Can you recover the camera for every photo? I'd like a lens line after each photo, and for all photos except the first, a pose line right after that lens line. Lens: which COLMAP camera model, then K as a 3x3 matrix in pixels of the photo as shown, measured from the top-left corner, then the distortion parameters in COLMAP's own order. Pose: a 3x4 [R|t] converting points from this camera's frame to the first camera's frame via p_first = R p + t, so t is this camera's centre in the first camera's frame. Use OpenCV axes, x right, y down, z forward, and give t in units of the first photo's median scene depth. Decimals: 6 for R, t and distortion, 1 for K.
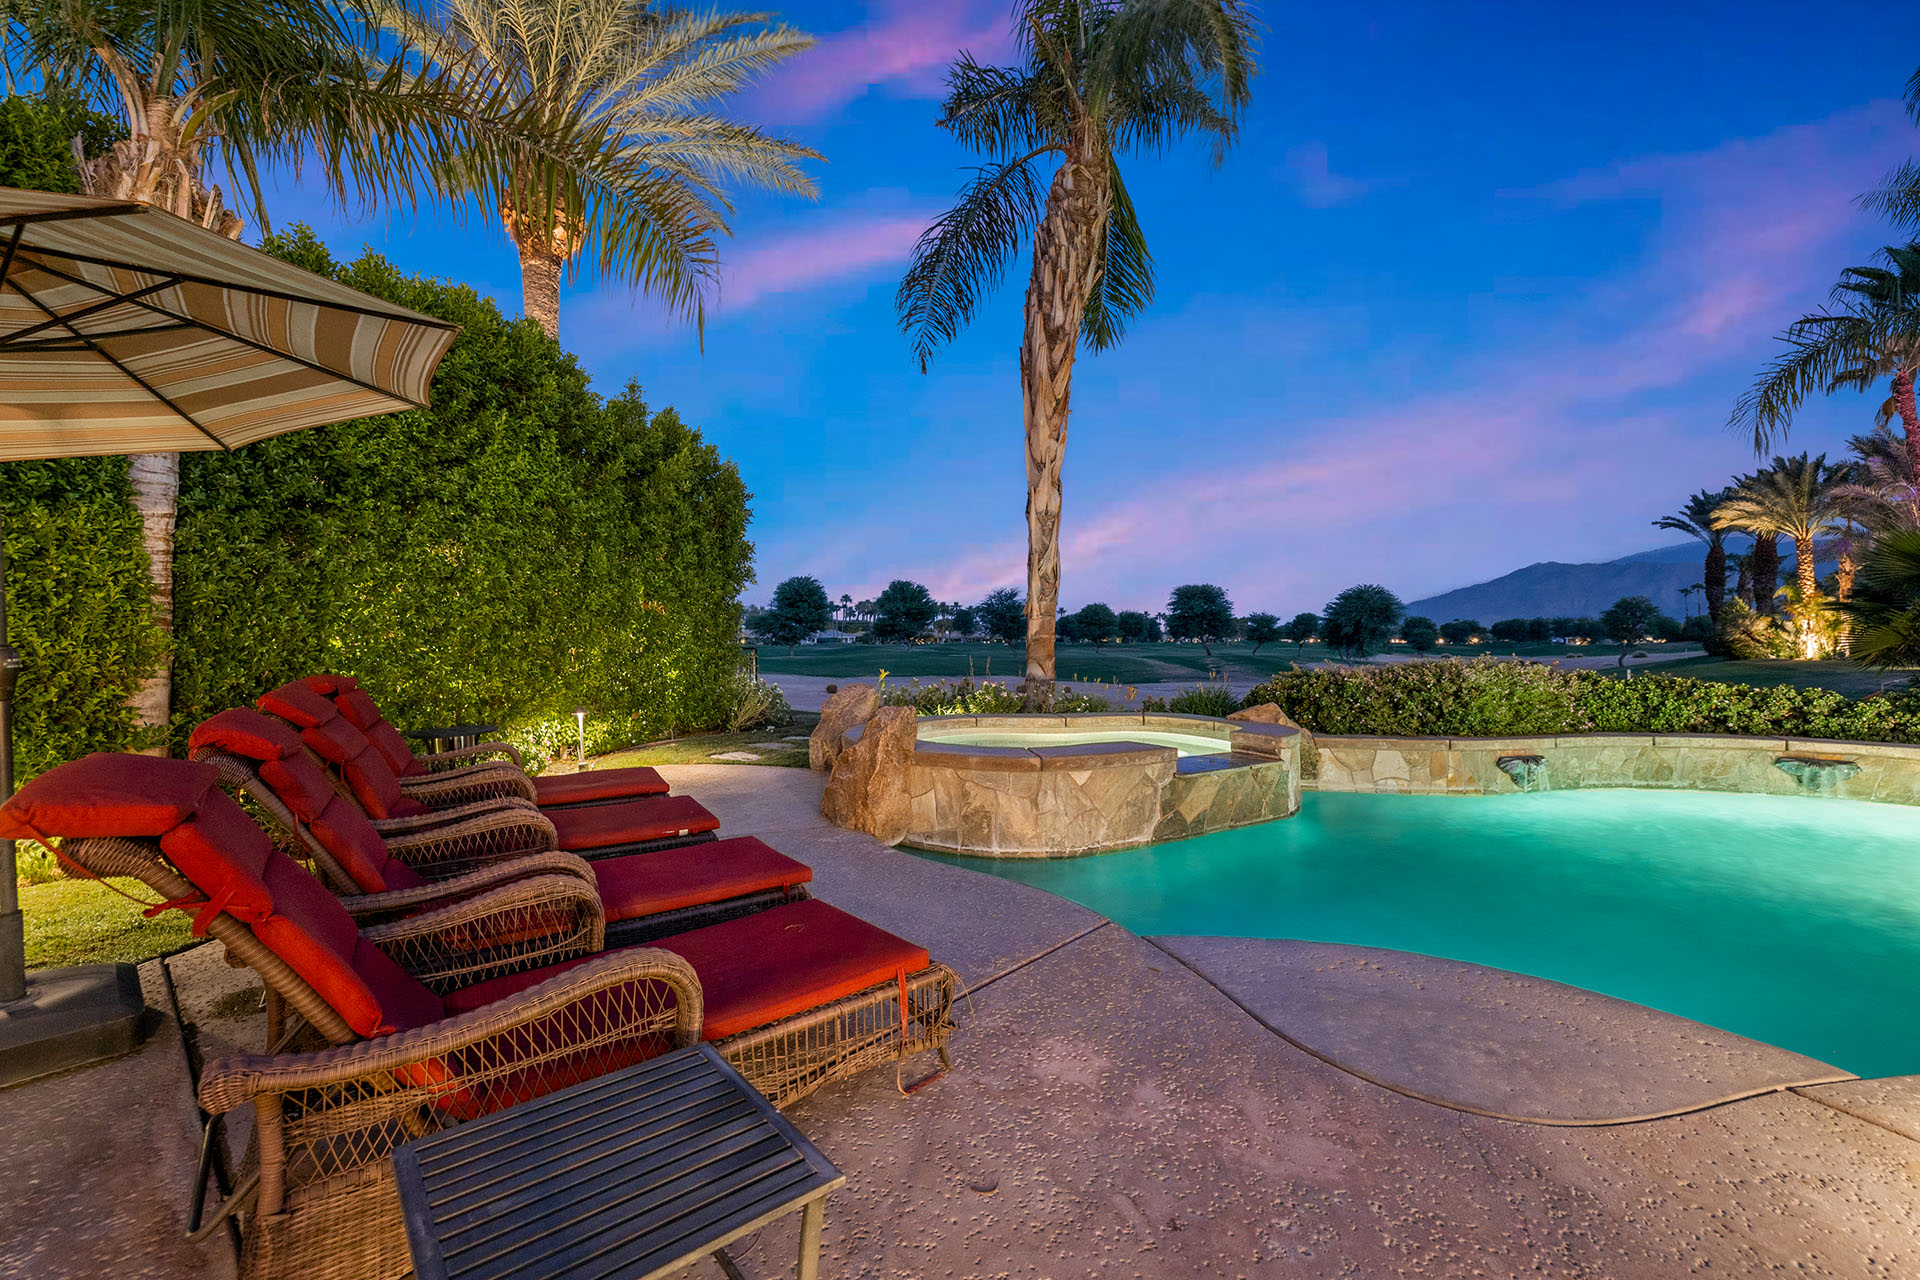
lens RADIAL K [[808.5, 0, 950.1], [0, 808.5, 636.3], [0, 0, 1]] dist [0.002288, 0.000000]
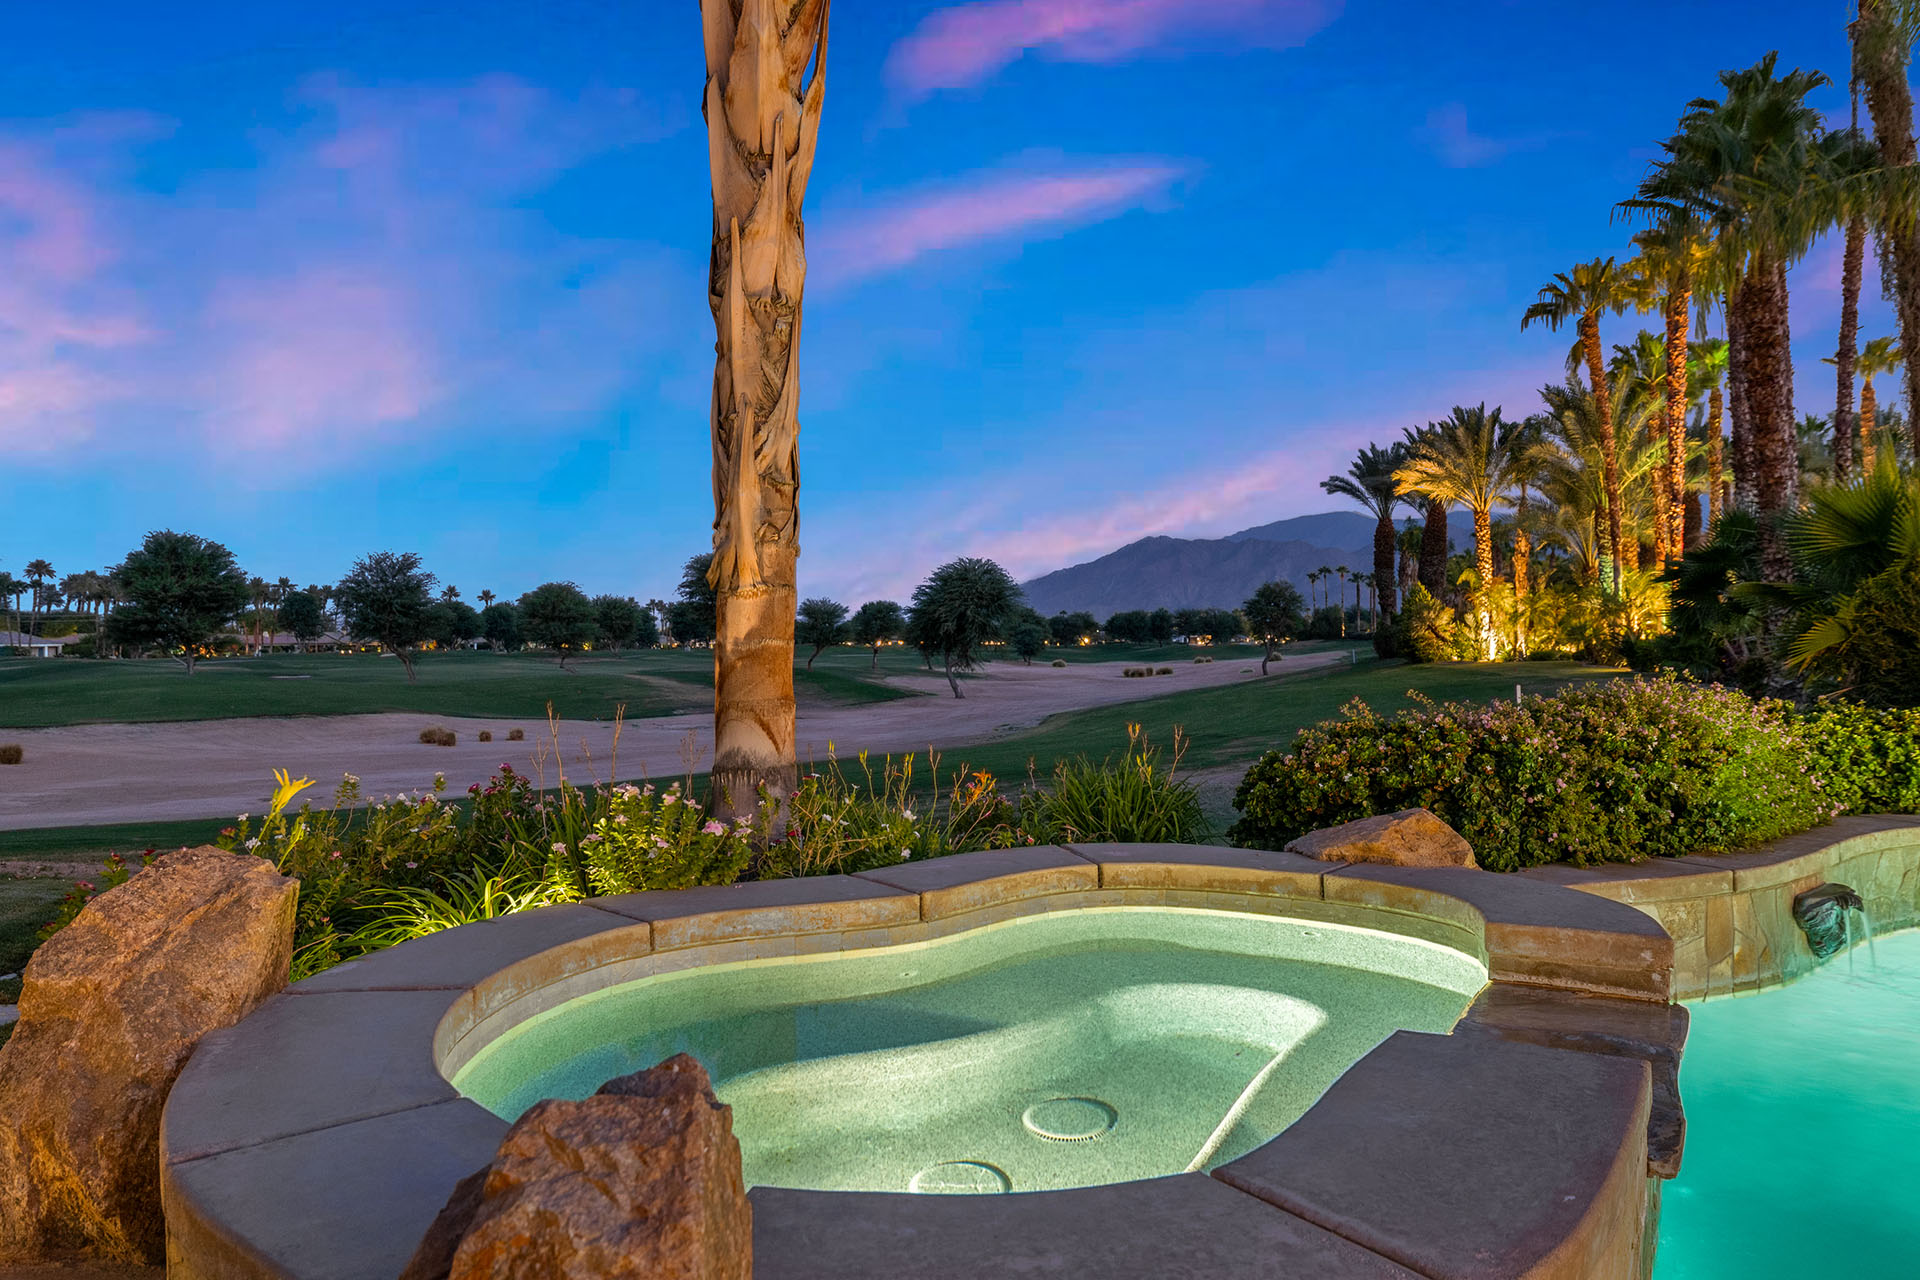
lens RADIAL K [[1311.9, 0, 947.0], [0, 1311.9, 631.1], [0, 0, 1]] dist [0.002176, 0.000367]
pose [[0.888299, -0.005365, 0.459235, -0.080729], [0.007967, 0.999961, -0.003729, -0.003034], [-0.459197, 0.006971, 0.888307, 0.460596]]
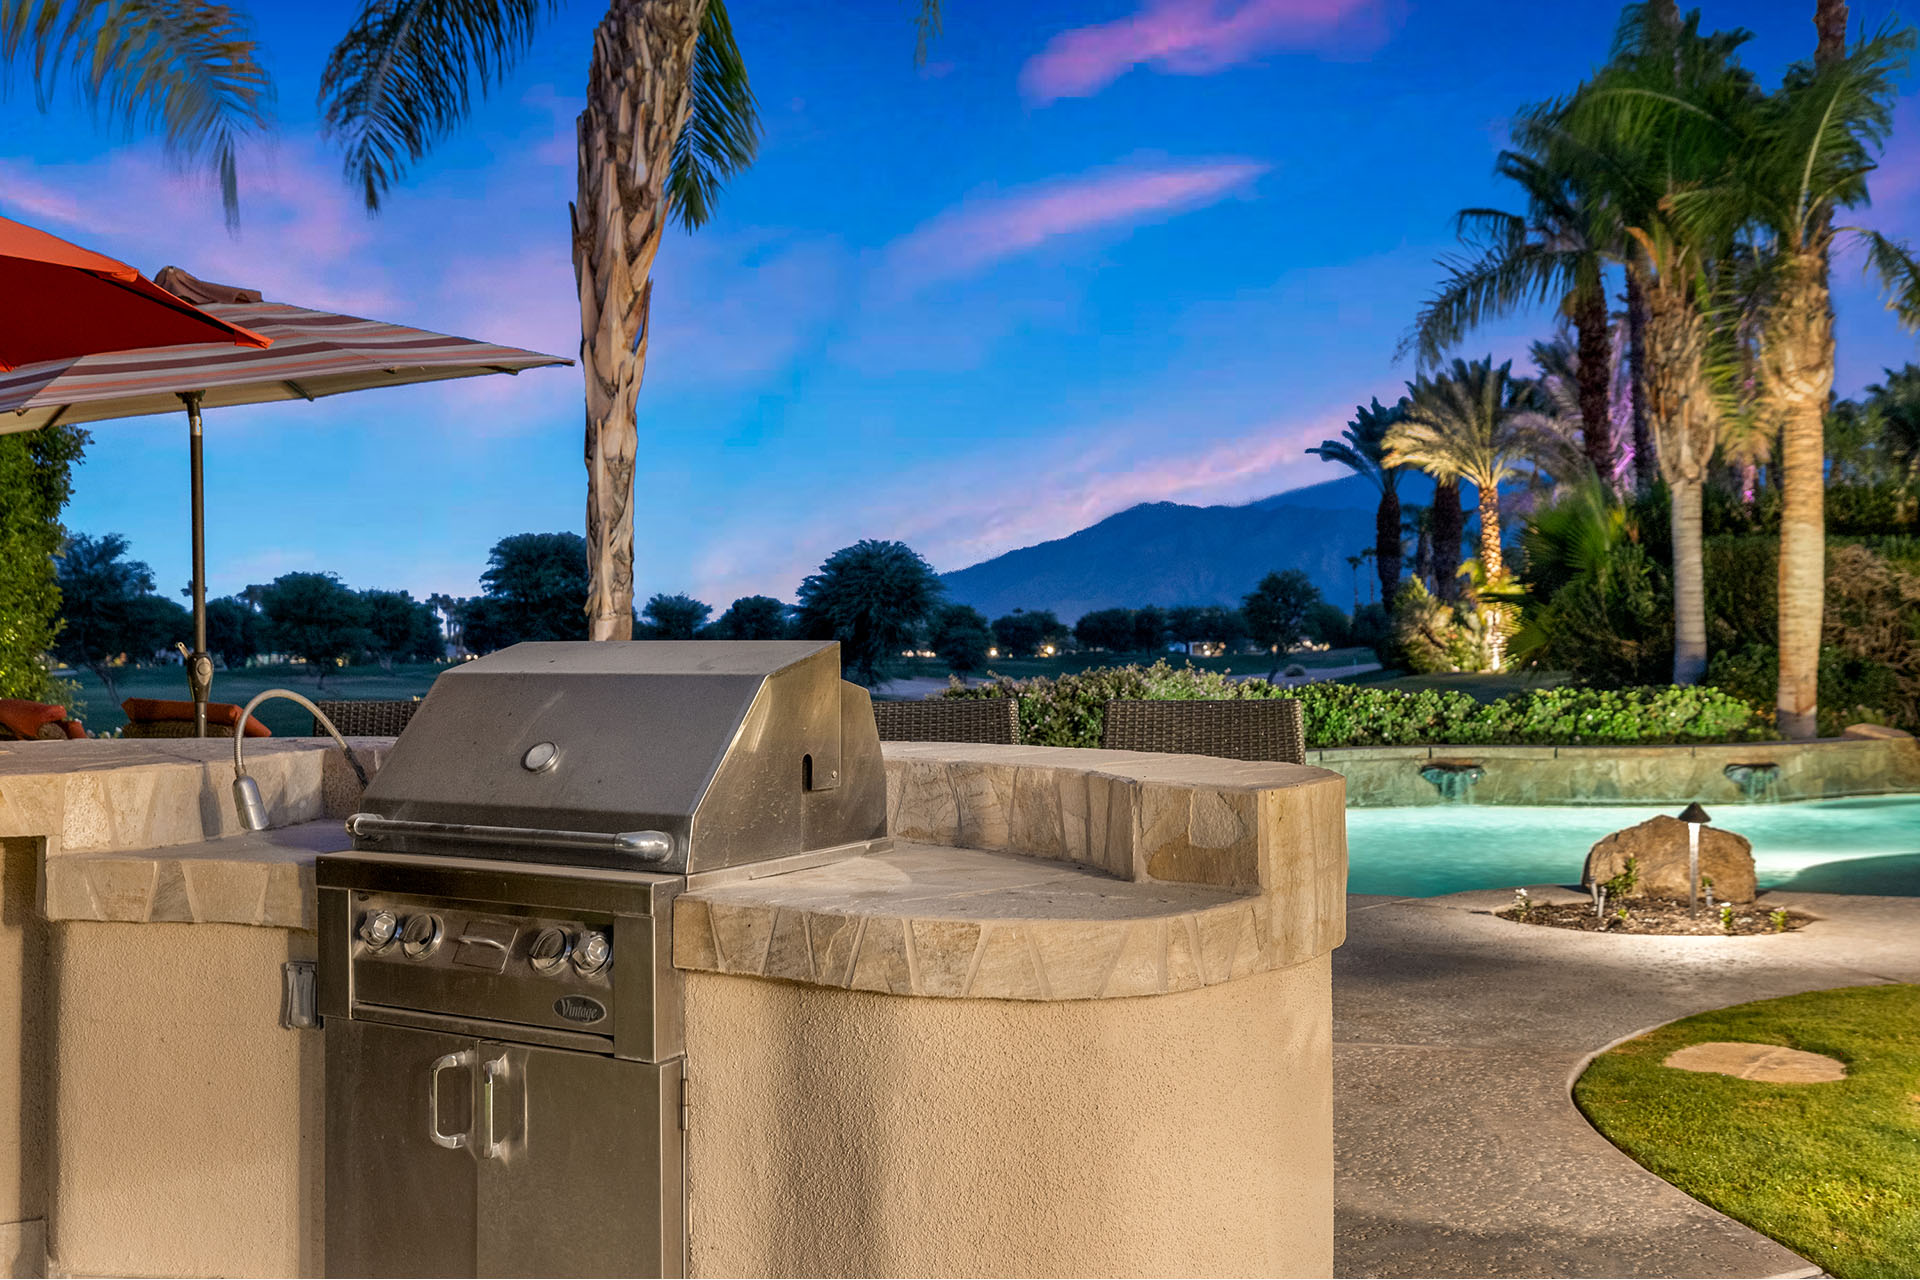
lens RADIAL K [[1882.3, 0, 960.0], [0, 1882.3, 640.0], [0, 0, 1]] dist [0.007726, 0.009915]
pose [[0.862600, -0.009146, 0.505804, -0.433337], [0.011543, 0.999932, -0.001603, 0.001687], [-0.505755, 0.007221, 0.862647, -0.489100]]
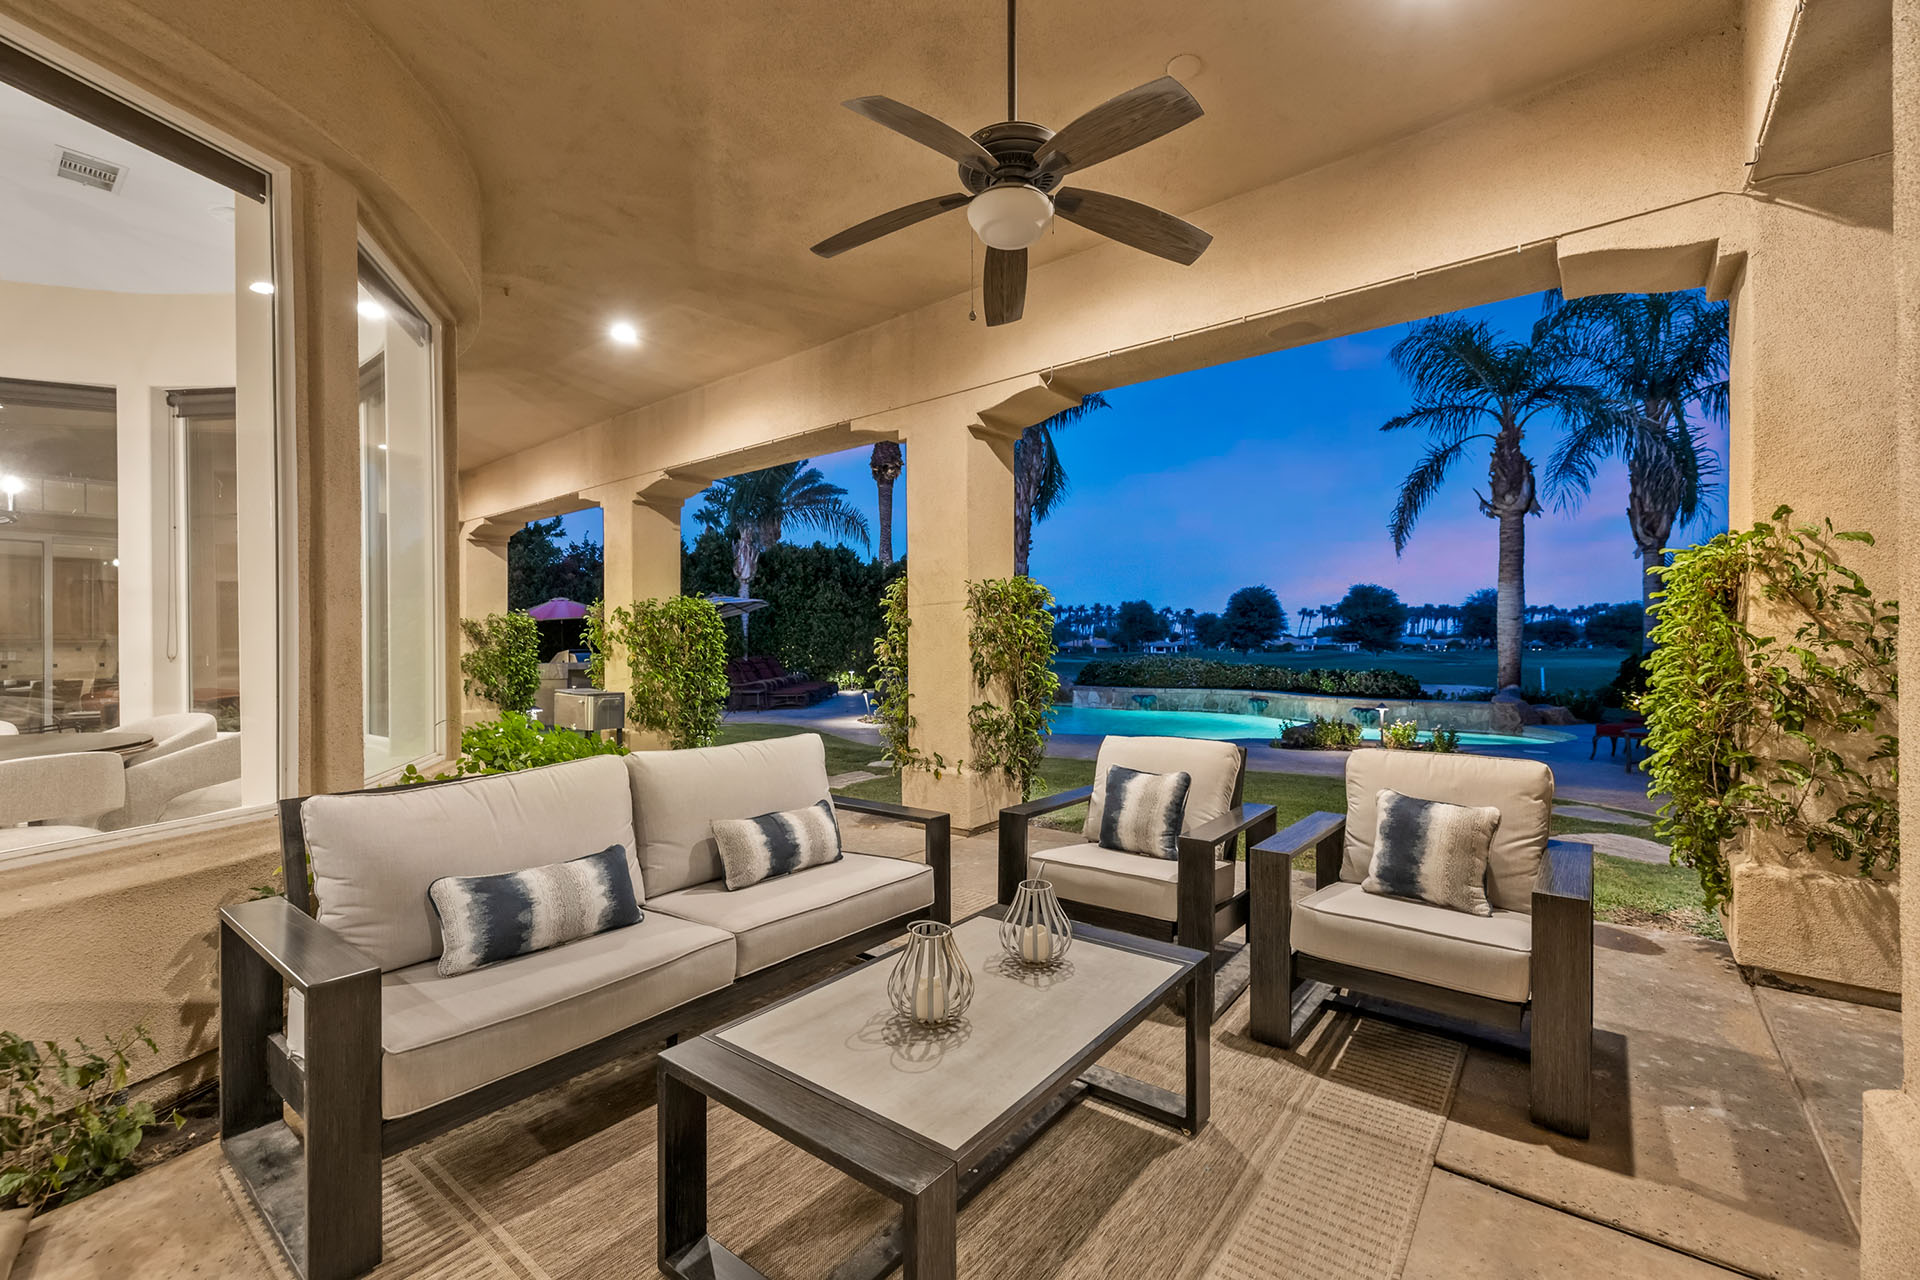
lens RADIAL K [[807.7, 0, 954.9], [0, 807.7, 638.2], [0, 0, 1]] dist [0.001712, 0.000146]
pose [[0.818629, -0.010320, -0.574230, 1.349519], [0.006323, 0.999940, -0.008956, -0.001986], [0.574288, 0.003701, 0.818645, -1.060899]]
